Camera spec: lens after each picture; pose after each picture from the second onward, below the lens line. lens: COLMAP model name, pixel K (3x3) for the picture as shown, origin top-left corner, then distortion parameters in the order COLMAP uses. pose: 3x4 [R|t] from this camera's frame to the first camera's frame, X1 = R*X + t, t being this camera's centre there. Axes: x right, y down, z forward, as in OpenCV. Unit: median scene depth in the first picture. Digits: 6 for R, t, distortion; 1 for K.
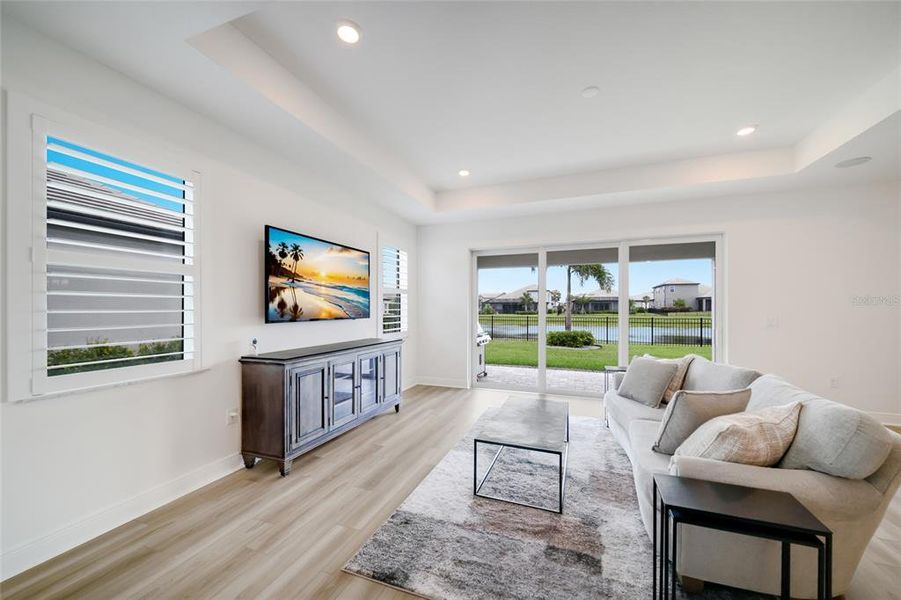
lens RADIAL K [[318.5, 0, 479.6], [0, 318.5, 306.5], [0, 0, 1]] dist [0.024484, -0.000048]
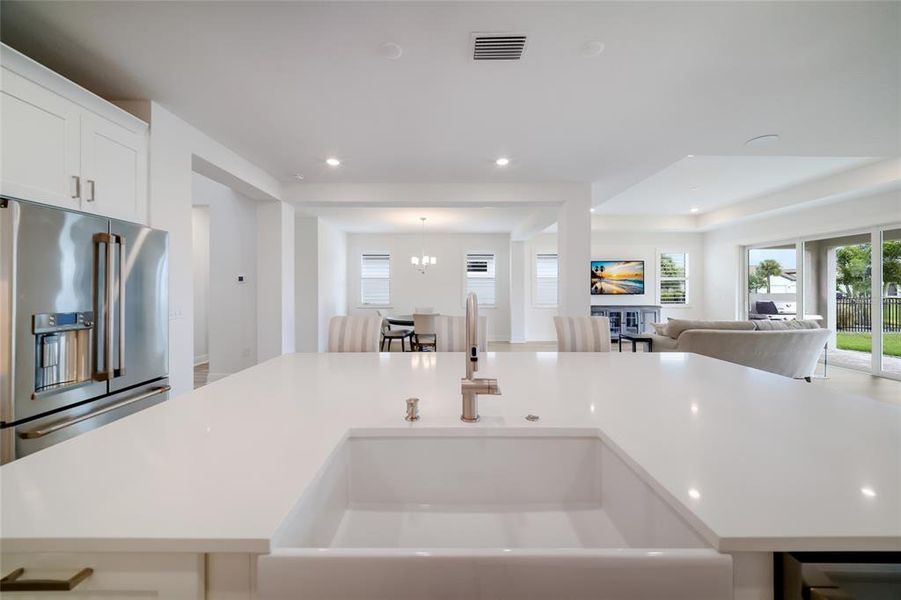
lens RADIAL K [[343.1, 0, 450.4], [0, 343.1, 285.8], [0, 0, 1]] dist [0.000884, 0.000028]
pose [[0.334543, -0.016396, -0.942238, 1.459771], [0.009656, 0.999856, -0.013970, 0.003710], [0.942331, -0.004424, 0.334653, -0.992408]]
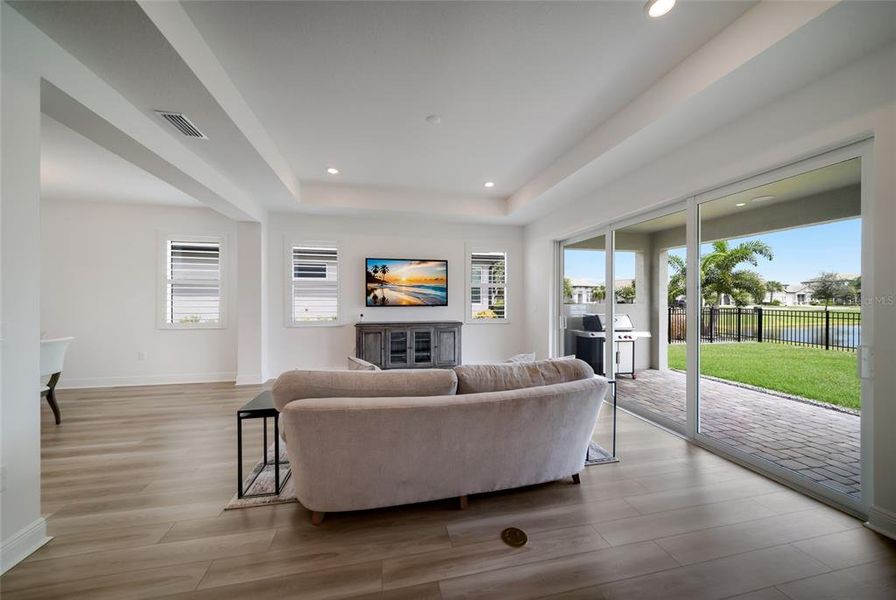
lens RADIAL K [[325.9, 0, 454.9], [0, 325.9, 300.2], [0, 0, 1]] dist [0.000992, 0.000004]
pose [[0.526940, -0.000527, -0.849902, 1.069049], [0.007588, 0.999963, 0.004084, 0.005728], [0.849869, -0.008601, 0.526924, 0.292285]]
